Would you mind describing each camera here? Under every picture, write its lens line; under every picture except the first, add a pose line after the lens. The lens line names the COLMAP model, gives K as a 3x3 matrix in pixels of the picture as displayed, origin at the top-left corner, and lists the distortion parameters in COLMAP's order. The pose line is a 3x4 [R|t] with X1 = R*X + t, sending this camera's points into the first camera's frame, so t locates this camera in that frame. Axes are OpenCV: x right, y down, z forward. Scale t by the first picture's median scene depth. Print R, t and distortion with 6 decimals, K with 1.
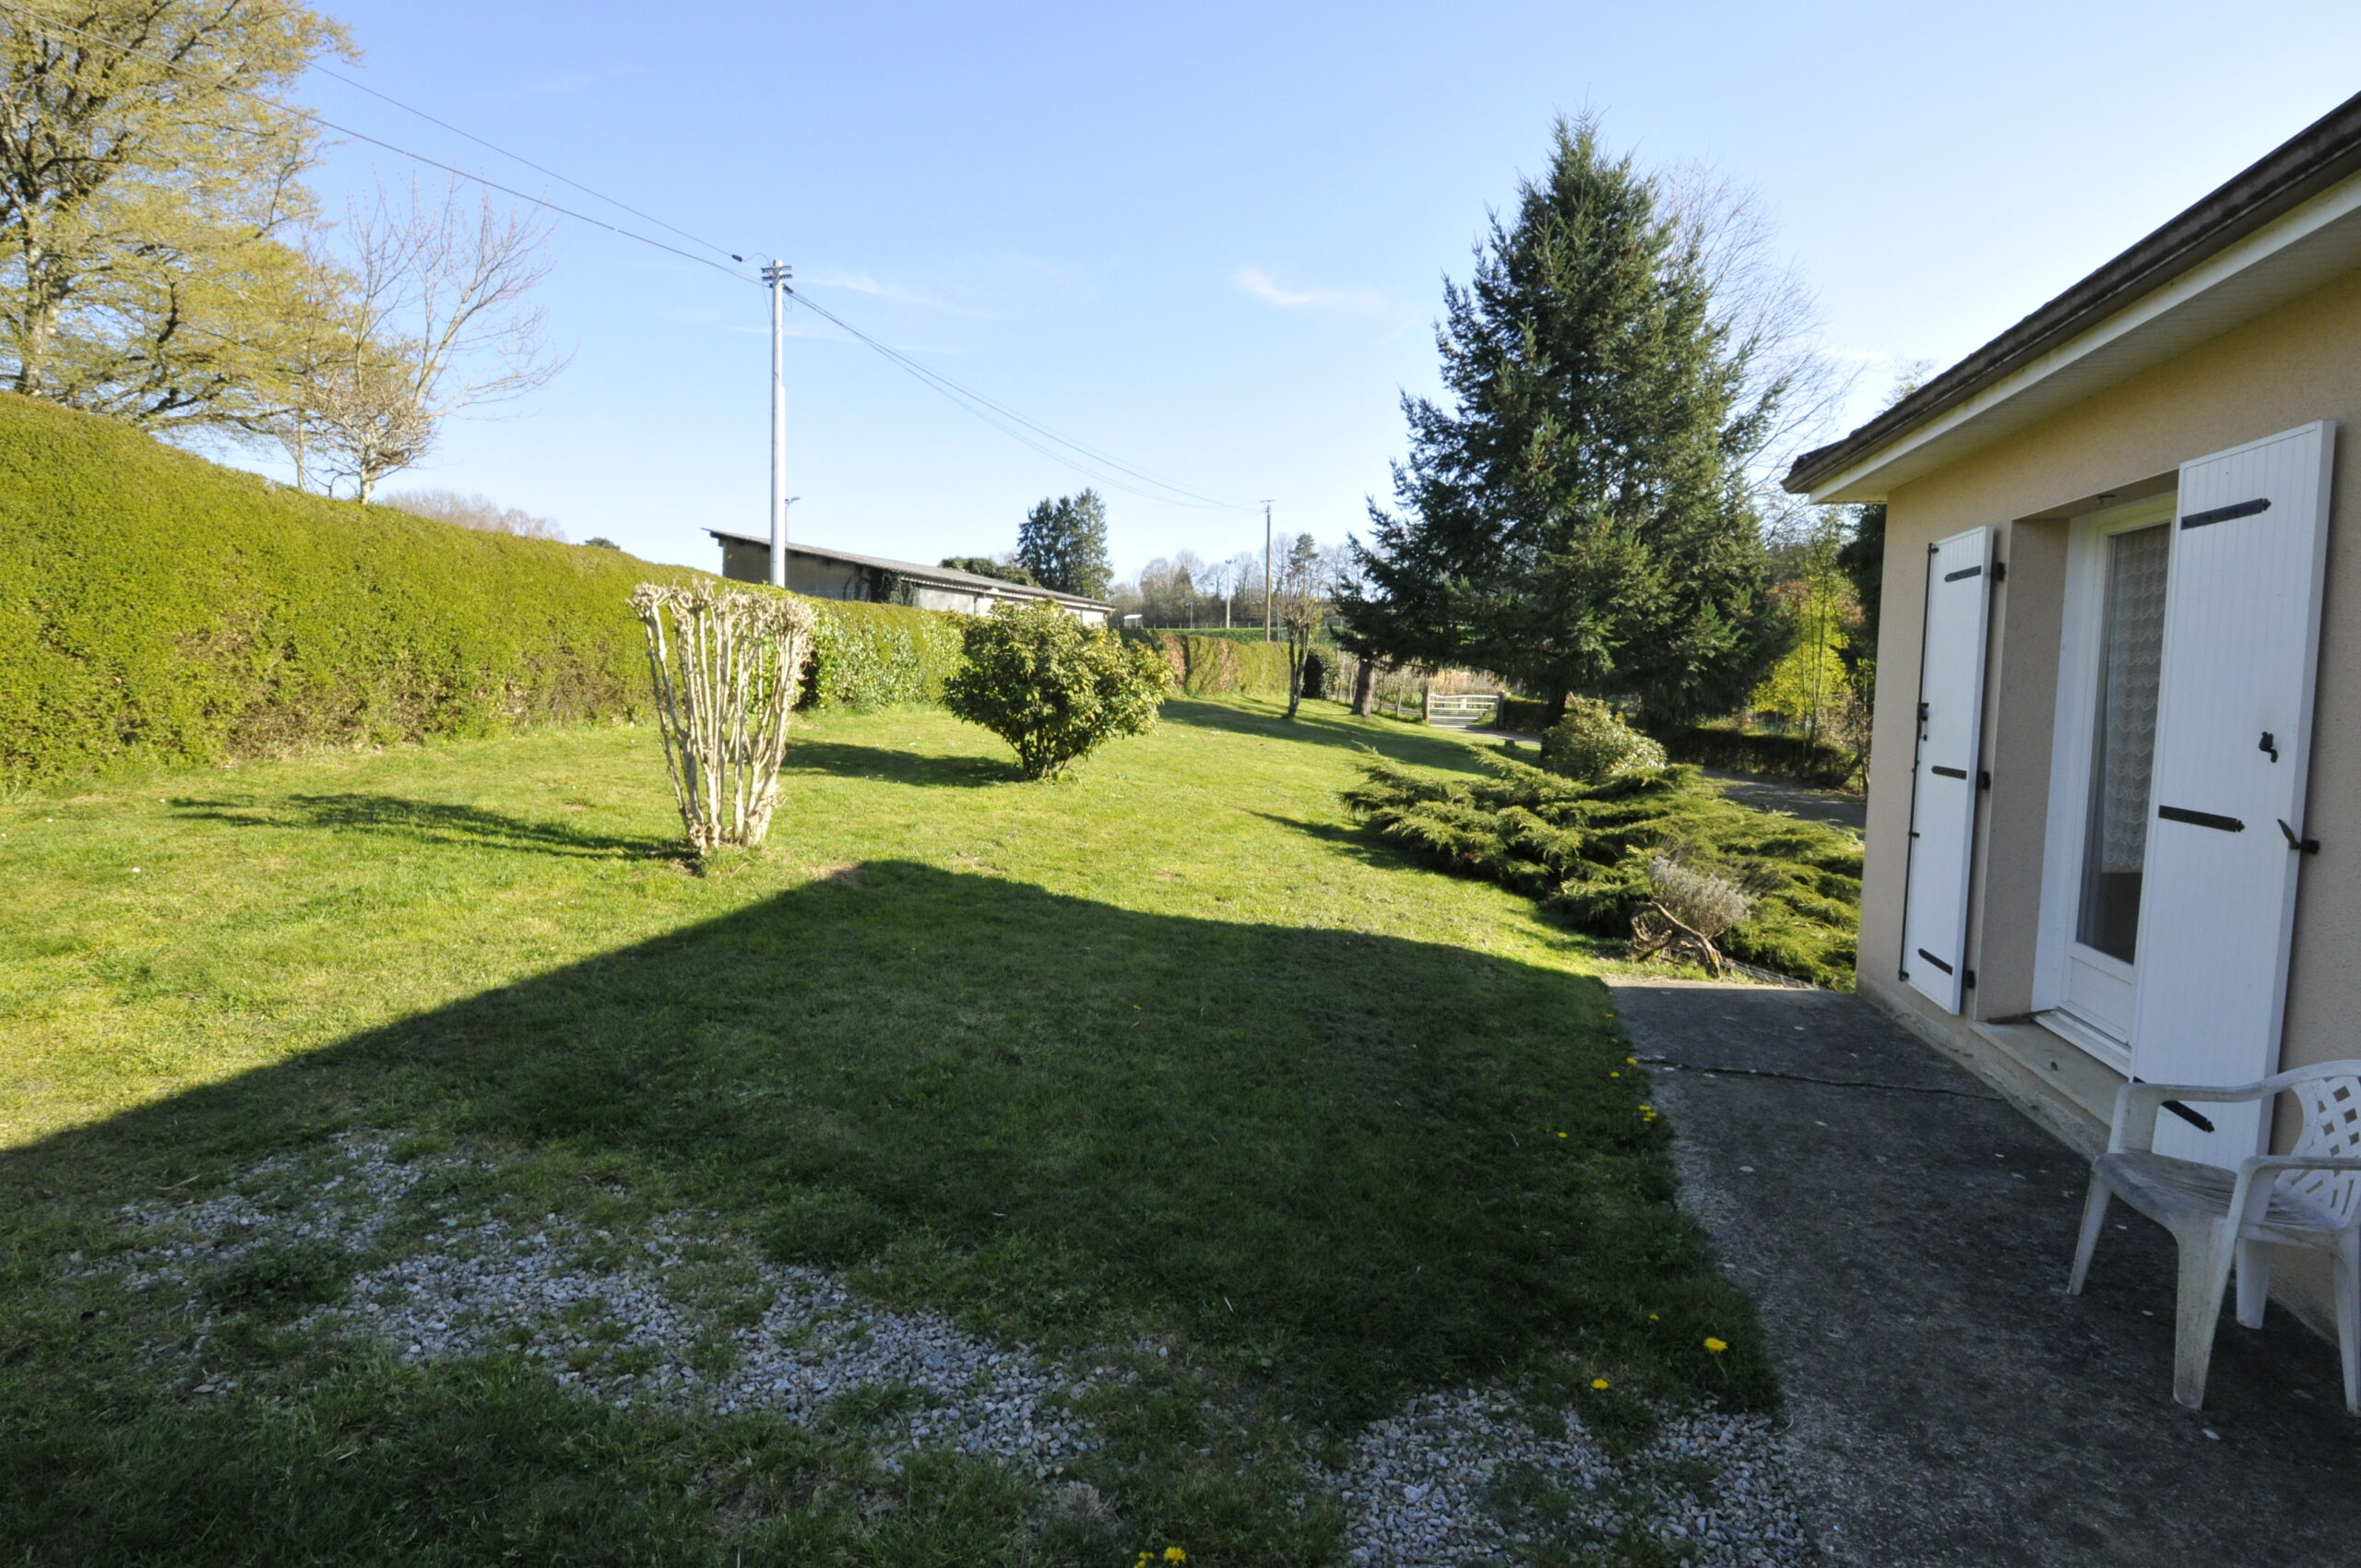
lens RADIAL K [[1041.2, 0, 1182.1], [0, 1041.2, 753.7], [0, 0, 1]] dist [-0.005107, -0.013958]
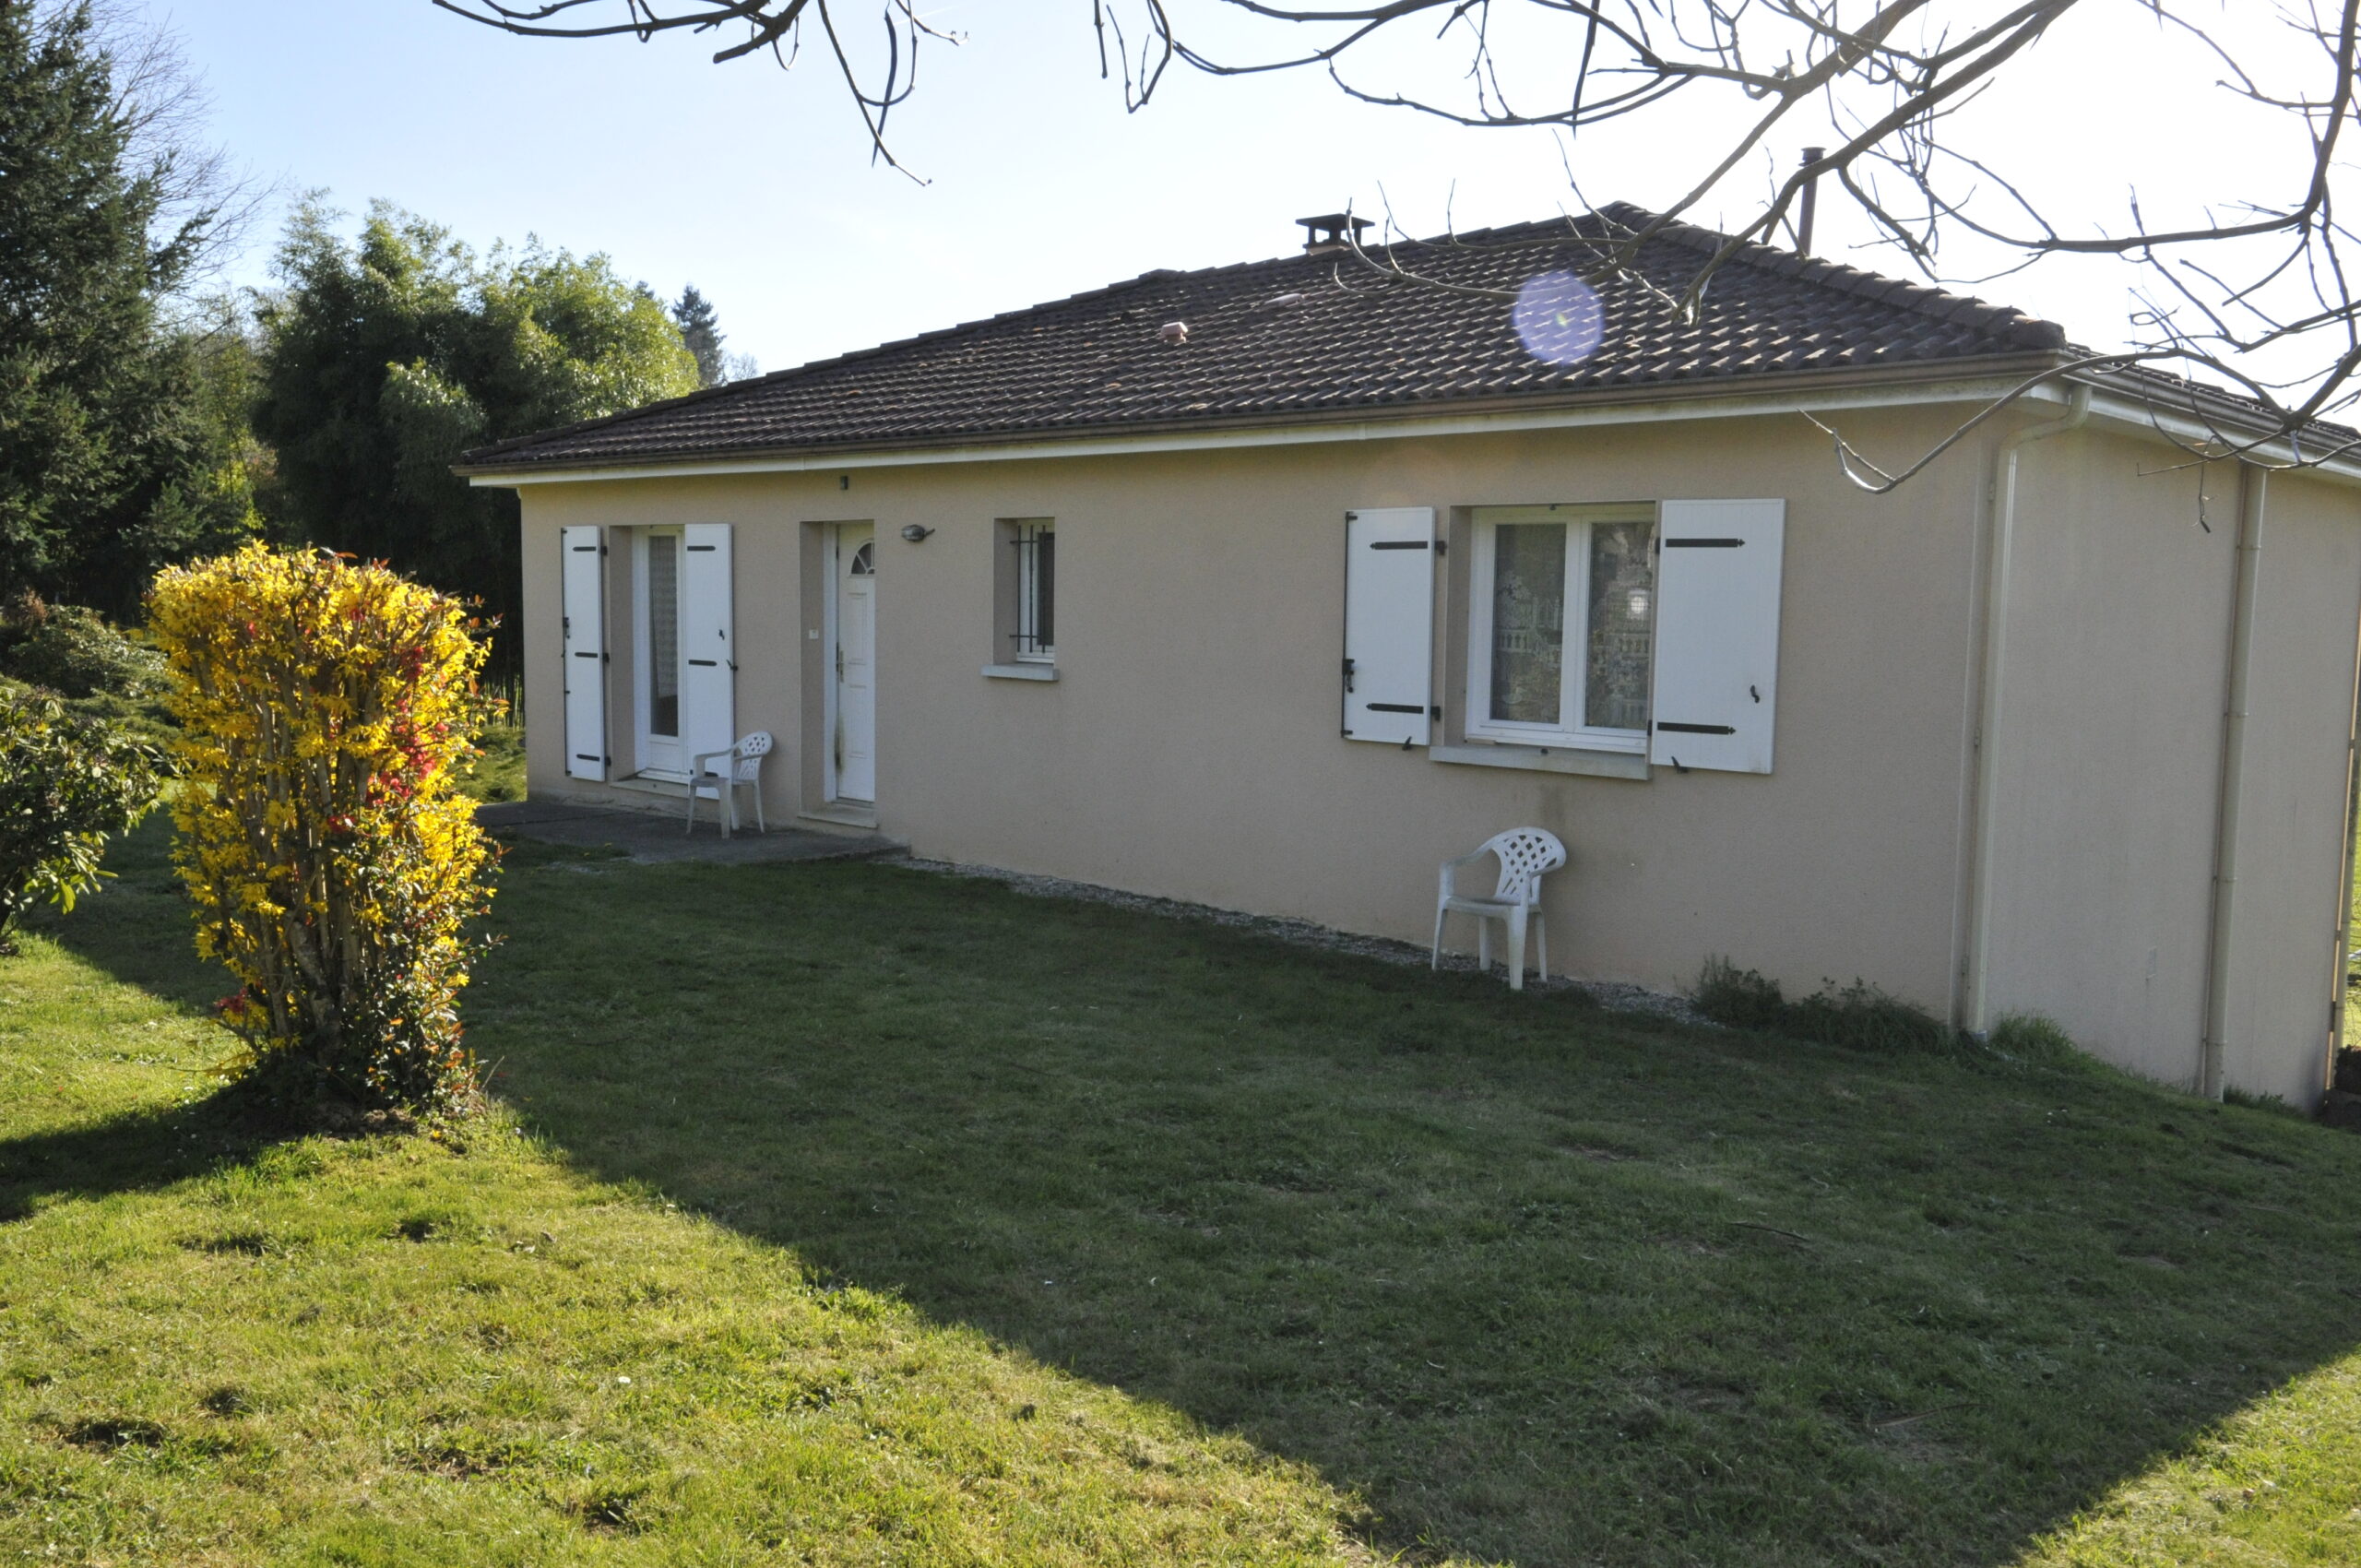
lens RADIAL K [[1847.2, 0, 1192.5], [0, 1847.2, 790.0], [0, 0, 1]] dist [0.036784, -0.019968]
pose [[0.449047, -0.107357, 0.887035, -1.656108], [0.054243, 0.994200, 0.092868, 0.008479], [-0.891860, 0.006414, 0.452266, -1.397953]]
